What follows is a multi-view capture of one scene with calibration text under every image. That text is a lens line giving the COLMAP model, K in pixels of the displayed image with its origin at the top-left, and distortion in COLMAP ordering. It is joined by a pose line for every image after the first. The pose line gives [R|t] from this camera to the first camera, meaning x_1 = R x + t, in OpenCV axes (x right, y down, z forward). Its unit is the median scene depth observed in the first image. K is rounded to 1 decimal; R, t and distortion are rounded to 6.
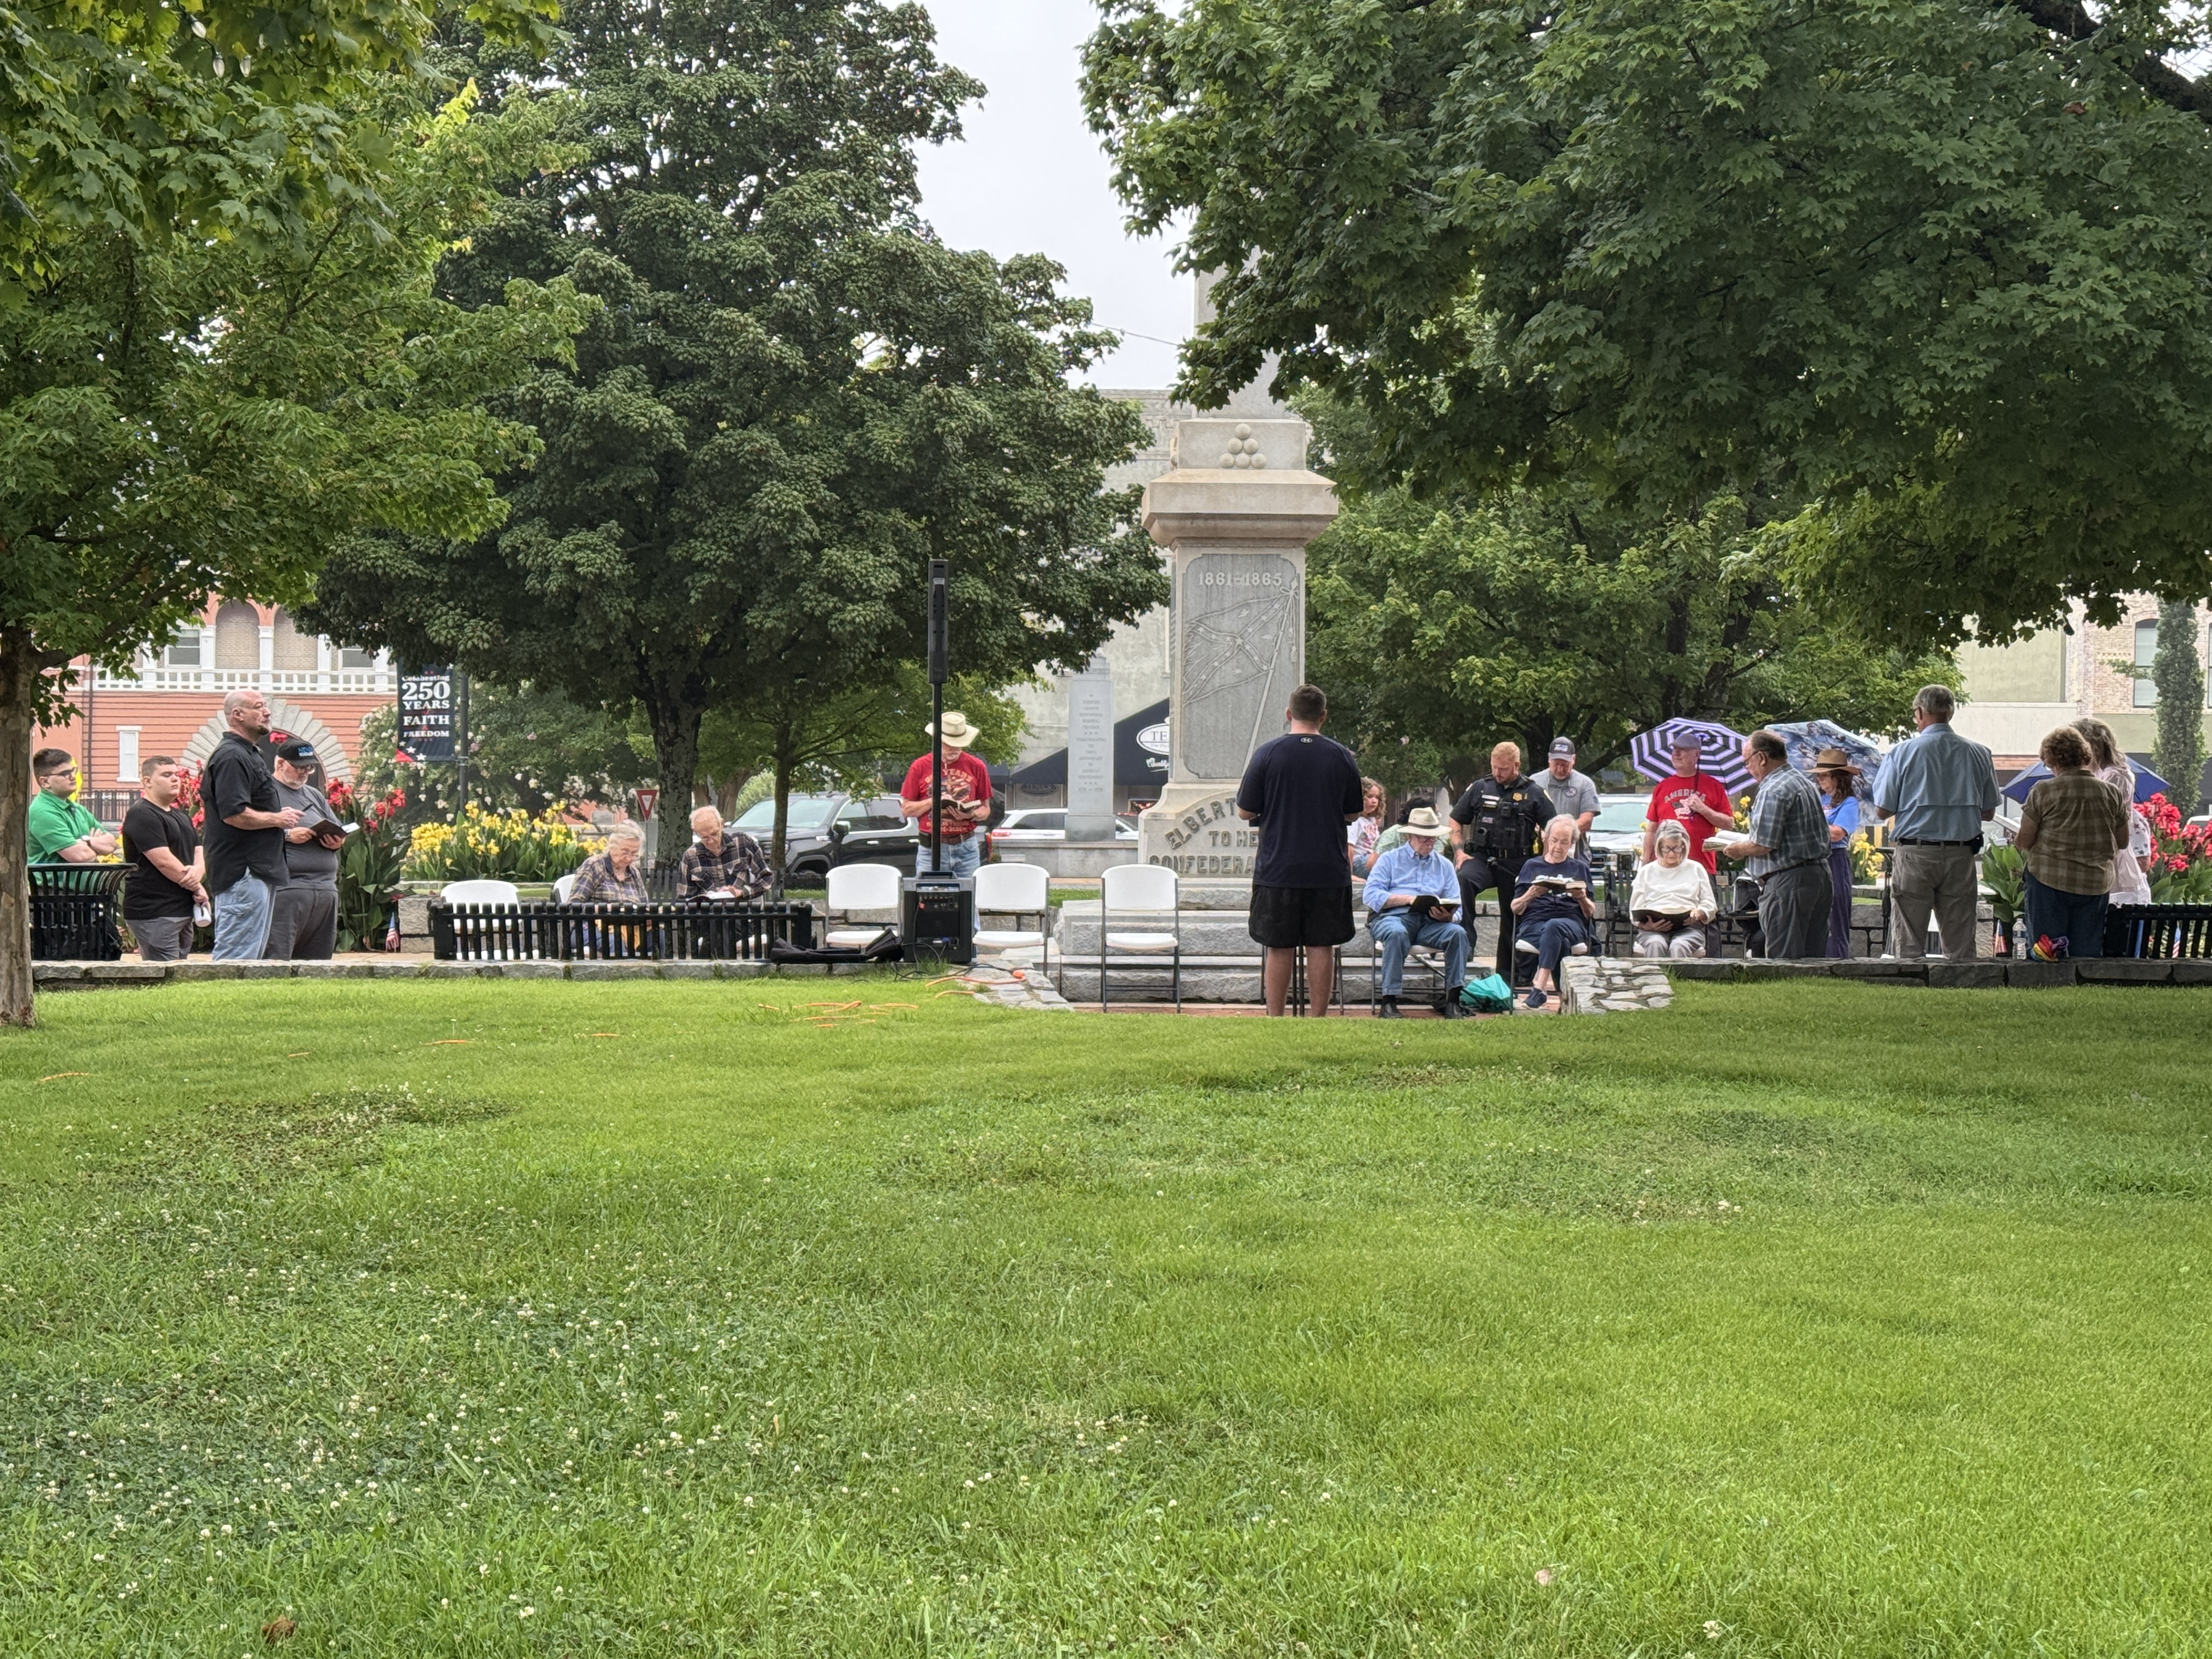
lens RADIAL K [[3298.2, 0, 1110.0], [0, 3298.2, 832.8], [0, 0, 1]] dist [0.038535, 0.000000]
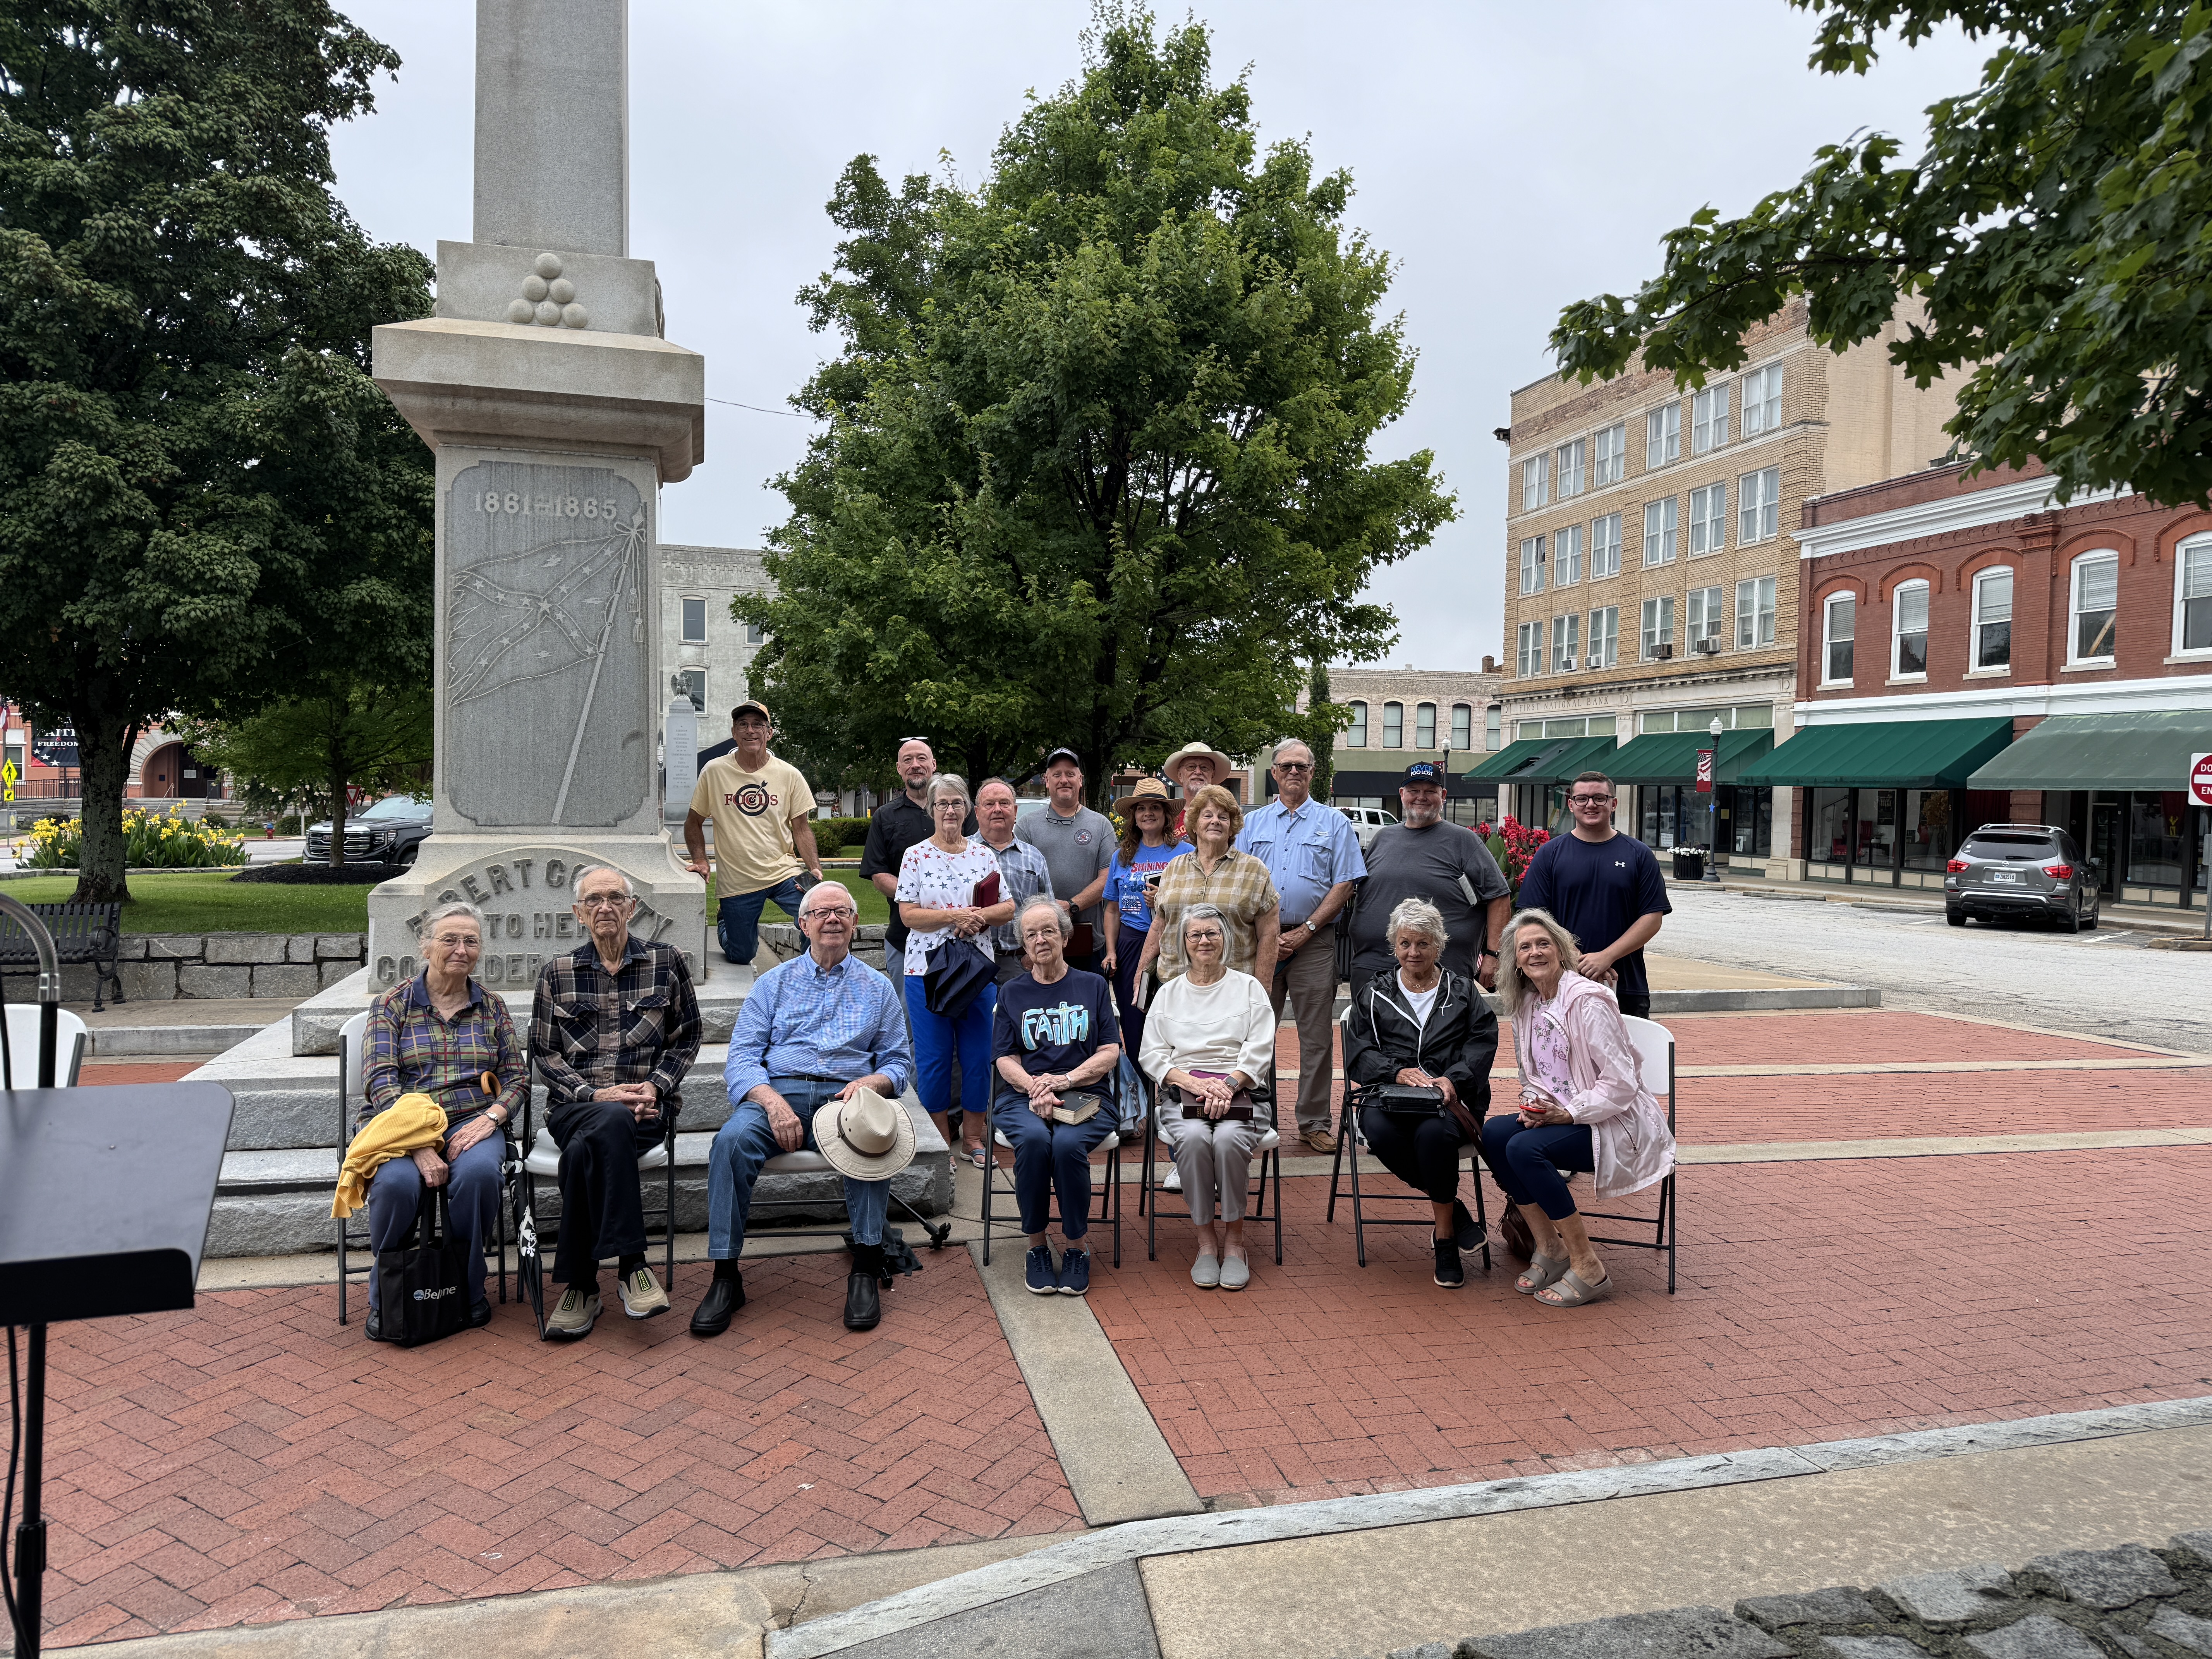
lens RADIAL K [[1475.3, 0, 1129.1], [0, 1475.3, 824.8], [0, 0, 1]] dist [0.040747, -0.000911]
pose [[0.970239, -0.000280, 0.242149, 0.060187], [-0.004073, 0.999839, 0.017478, -0.017013], [-0.242115, -0.017944, 0.970082, 0.539578]]
